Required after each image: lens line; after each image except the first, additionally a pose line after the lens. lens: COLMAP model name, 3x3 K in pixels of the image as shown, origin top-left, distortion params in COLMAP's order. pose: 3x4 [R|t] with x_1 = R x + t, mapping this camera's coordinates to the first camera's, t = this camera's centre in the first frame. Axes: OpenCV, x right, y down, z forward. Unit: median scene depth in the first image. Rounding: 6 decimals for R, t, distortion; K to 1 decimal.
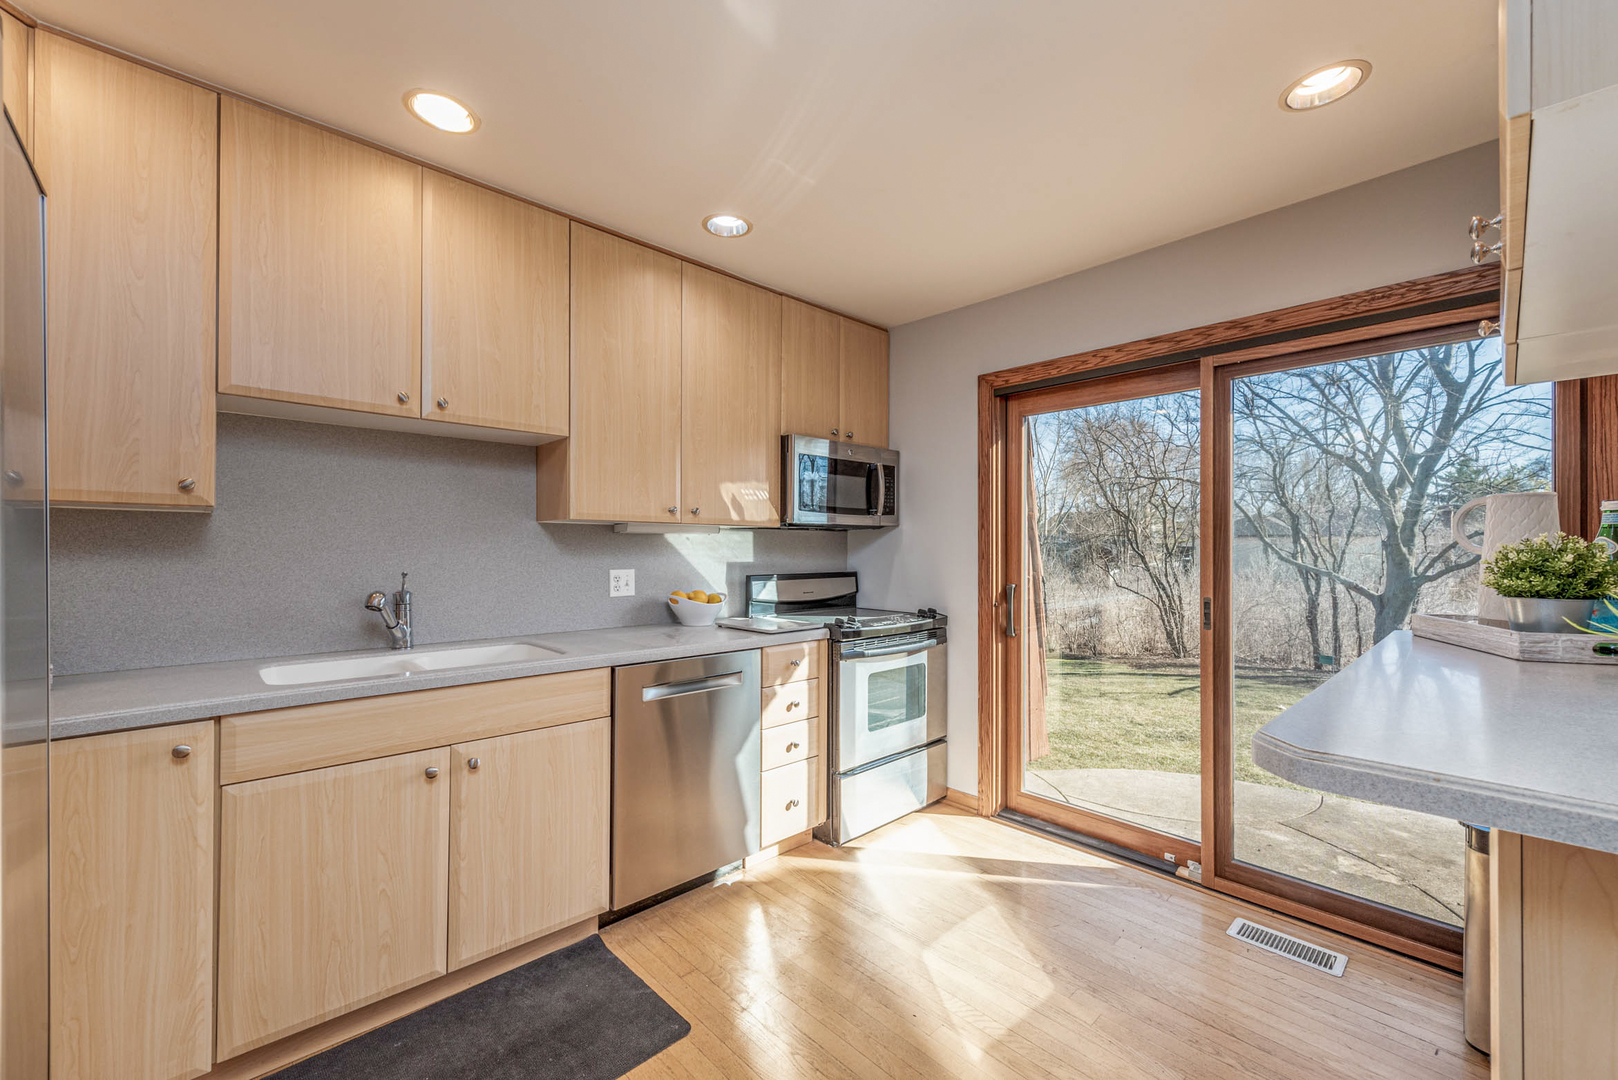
lens RADIAL K [[648.2, 0, 808.5], [0, 648.2, 544.5], [0, 0, 1]] dist [0.002895, 0.000039]
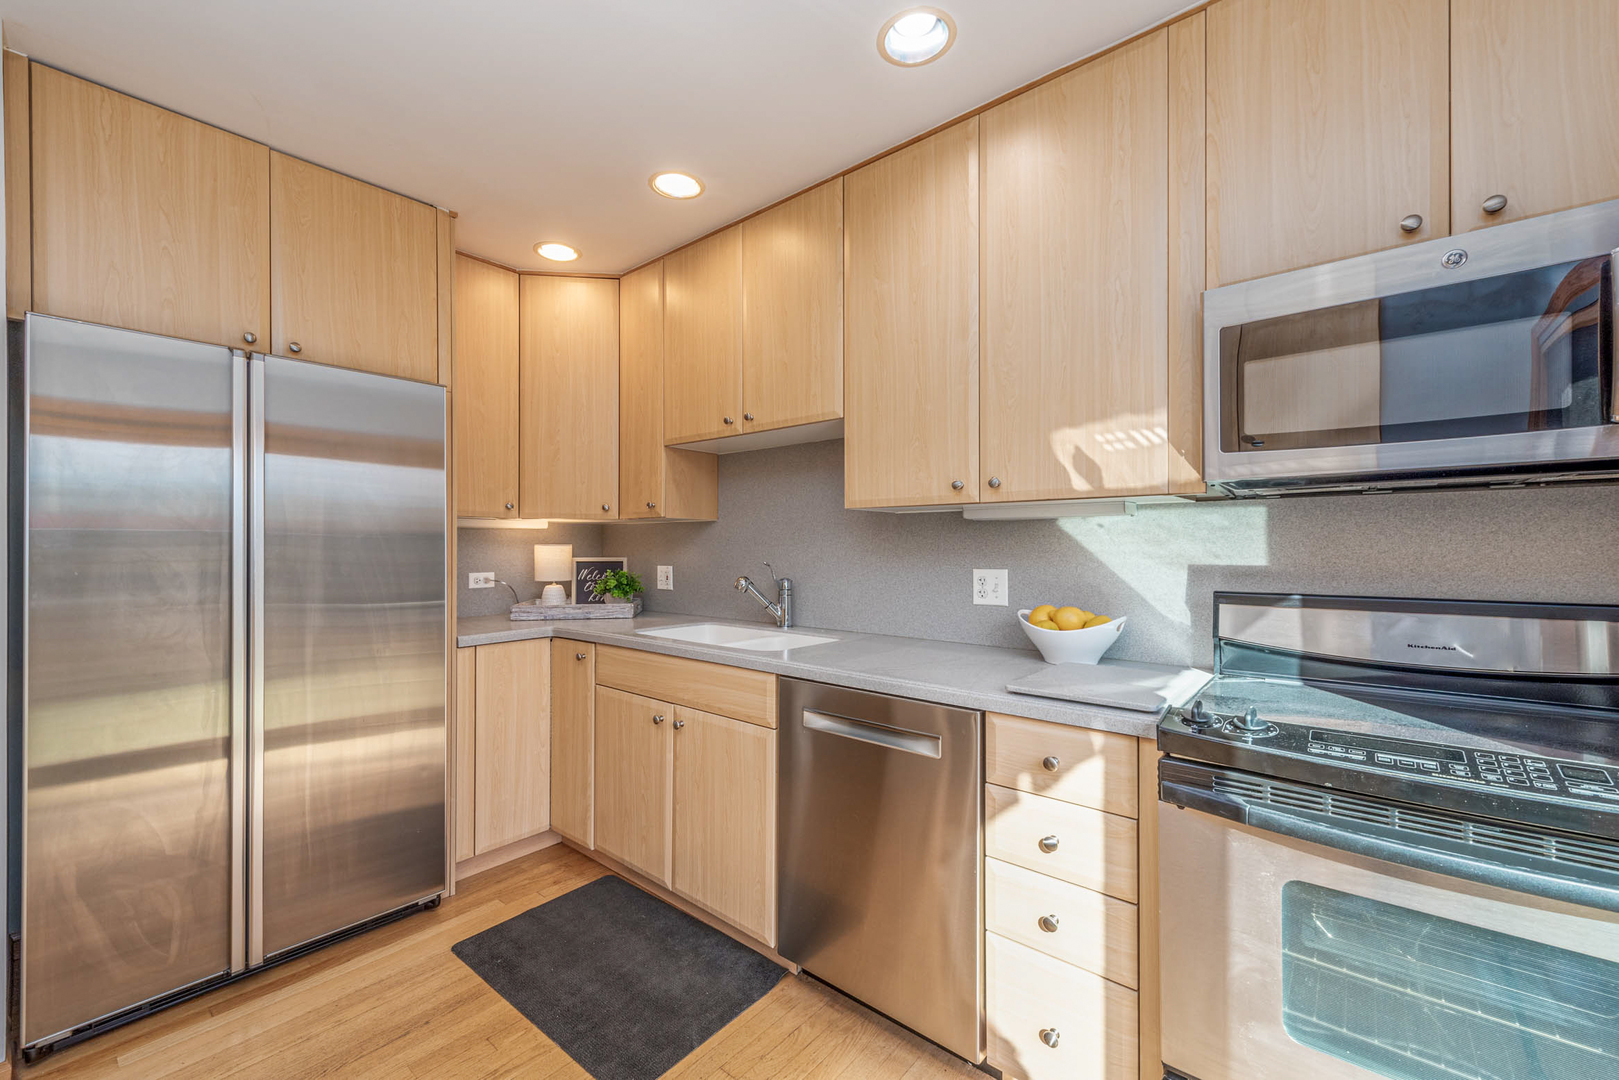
lens RADIAL K [[666.9, 0, 837.7], [0, 666.9, 536.8], [0, 0, 1]] dist [0.003238, -0.000334]
pose [[0.121168, -0.013451, -0.992541, 0.464052], [0.006697, 0.999897, -0.012733, 0.009663], [0.992609, -0.005104, 0.121246, 0.738197]]
